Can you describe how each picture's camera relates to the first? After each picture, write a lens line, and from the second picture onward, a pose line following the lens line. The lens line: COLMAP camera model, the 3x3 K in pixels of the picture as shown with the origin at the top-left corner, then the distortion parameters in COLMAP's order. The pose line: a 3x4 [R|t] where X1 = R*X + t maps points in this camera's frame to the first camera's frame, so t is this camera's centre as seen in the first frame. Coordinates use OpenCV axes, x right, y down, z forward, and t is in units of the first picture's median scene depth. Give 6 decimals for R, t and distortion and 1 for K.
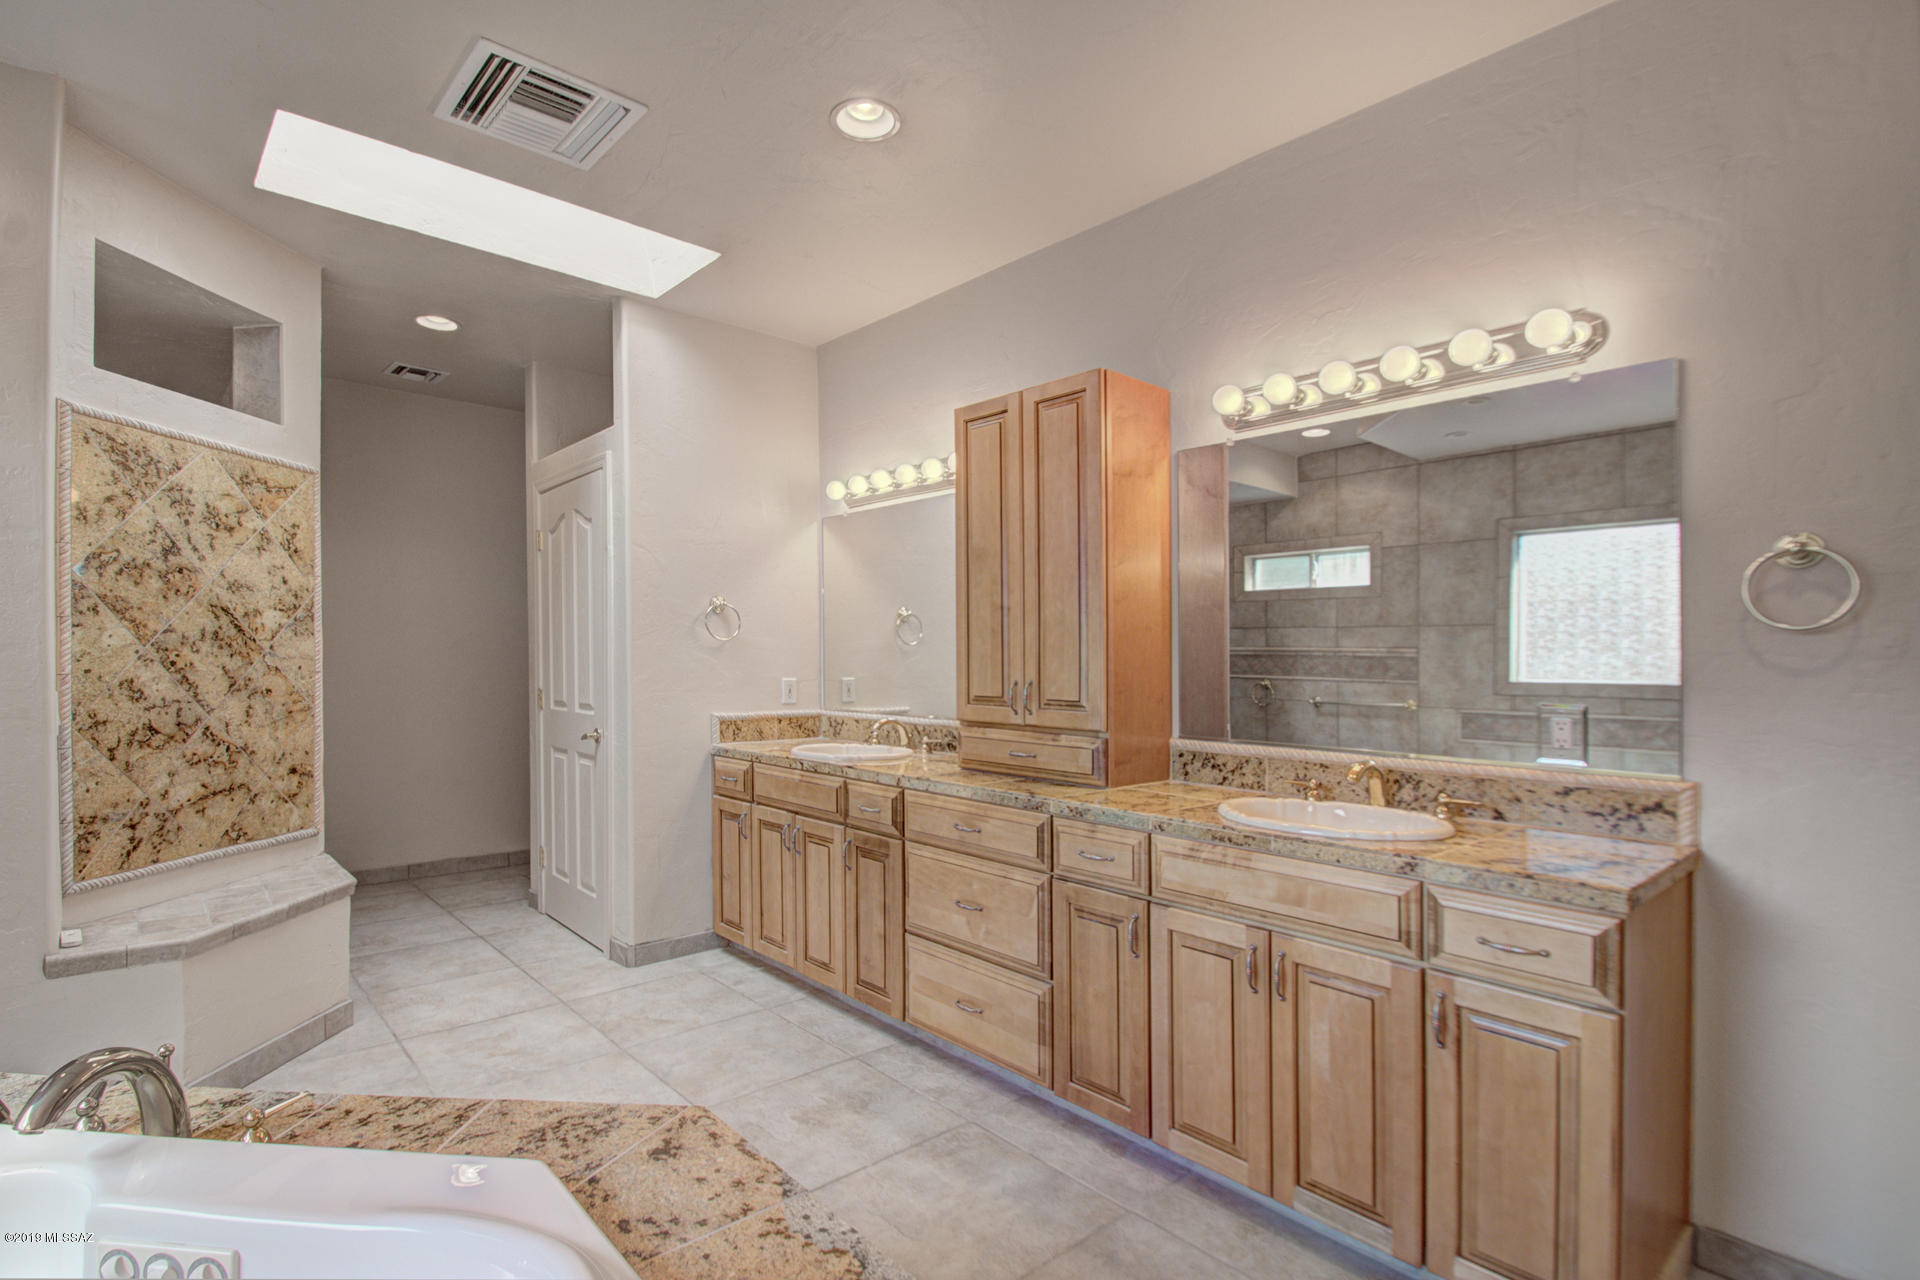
lens RADIAL K [[931.5, 0, 956.6], [0, 931.5, 664.9], [0, 0, 1]] dist [-0.002985, -0.000783]
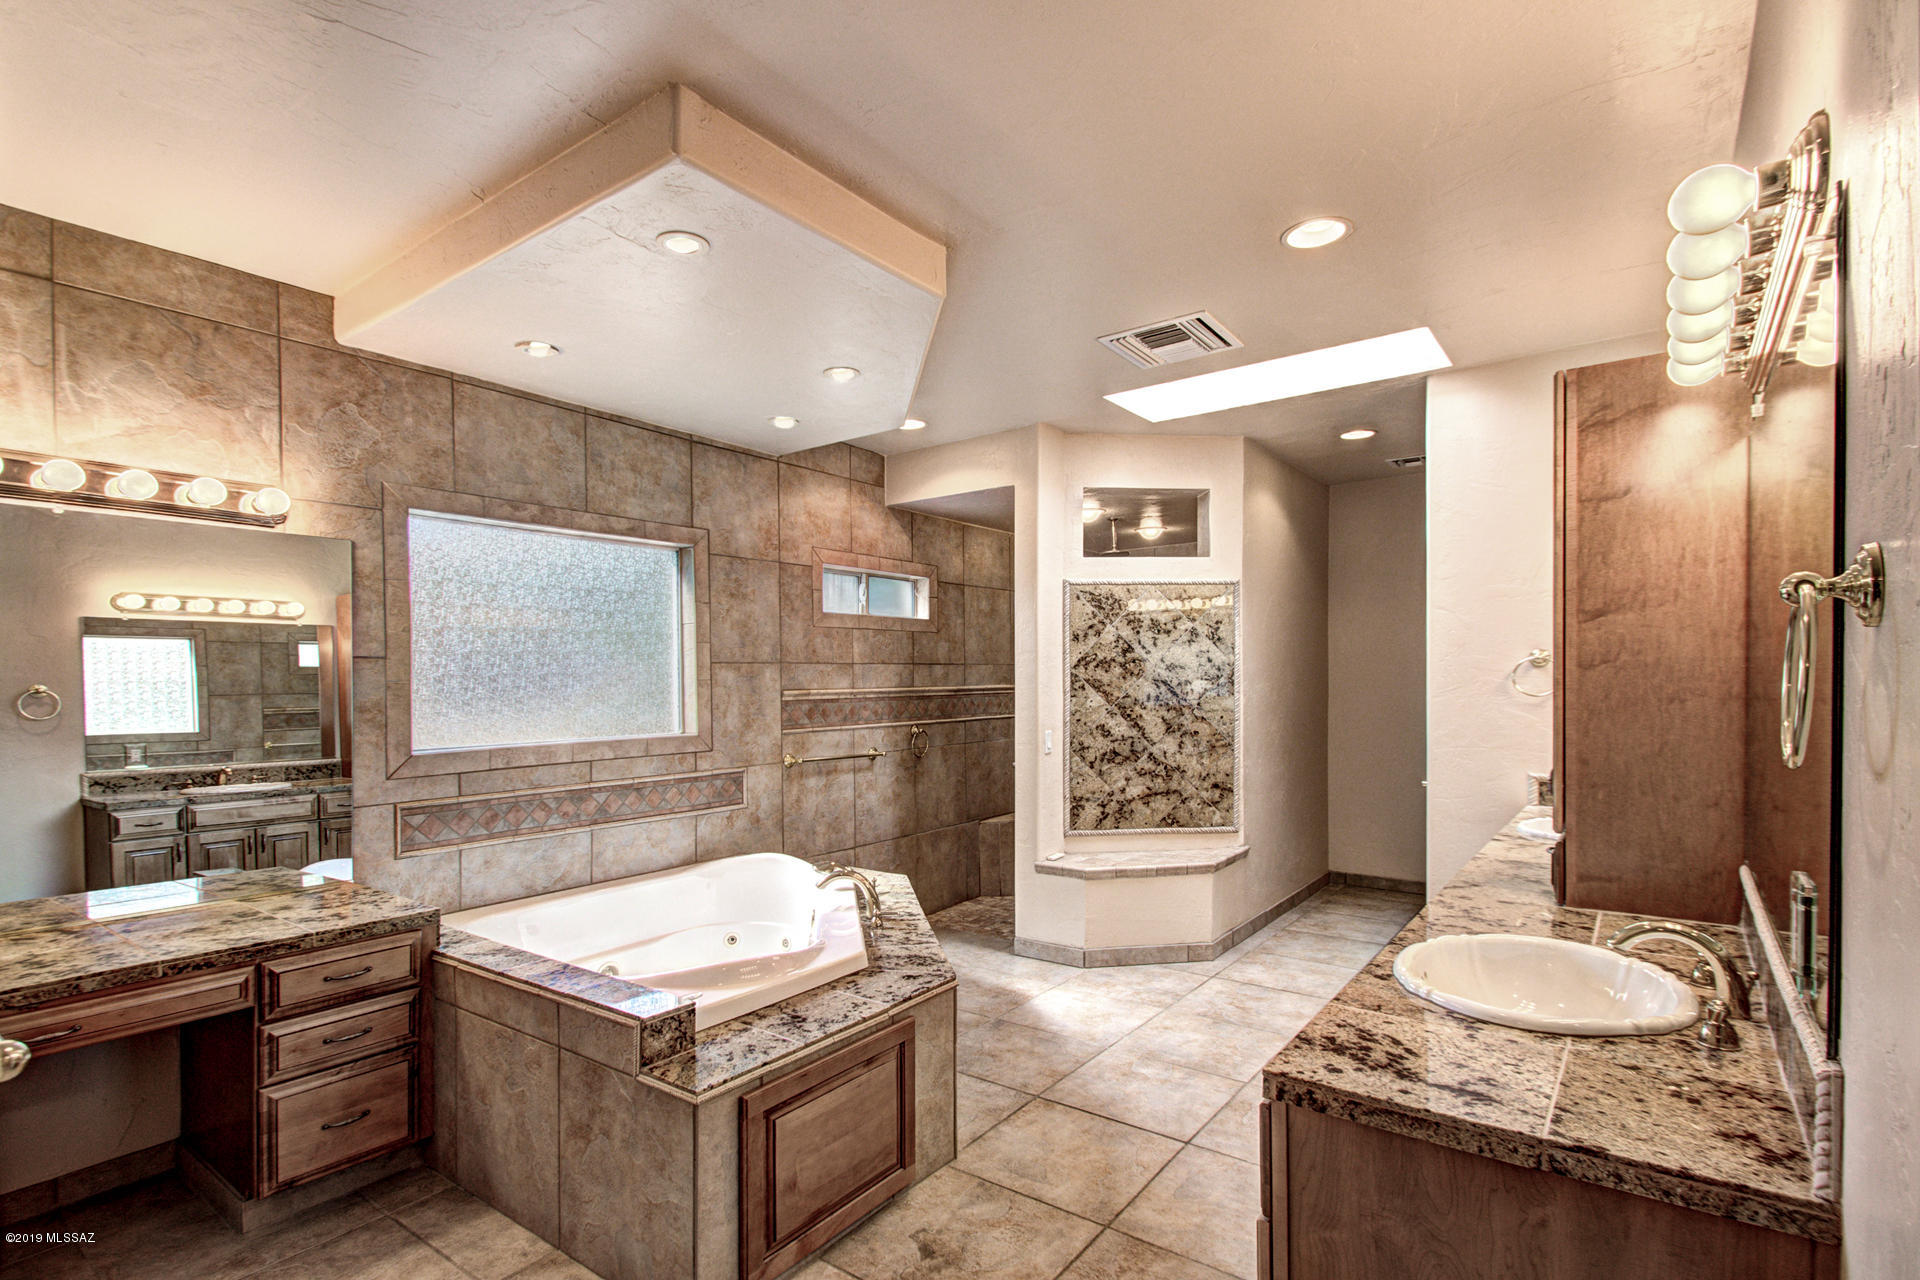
lens RADIAL K [[966.1, 0, 957.4], [0, 966.1, 703.8], [0, 0, 1]] dist [-0.000181, -0.000064]
pose [[0.209489, 0.015203, -0.977693, 0.817013], [0.004616, 0.999853, 0.016537, -0.052596], [0.977800, -0.007977, 0.209388, 0.301984]]
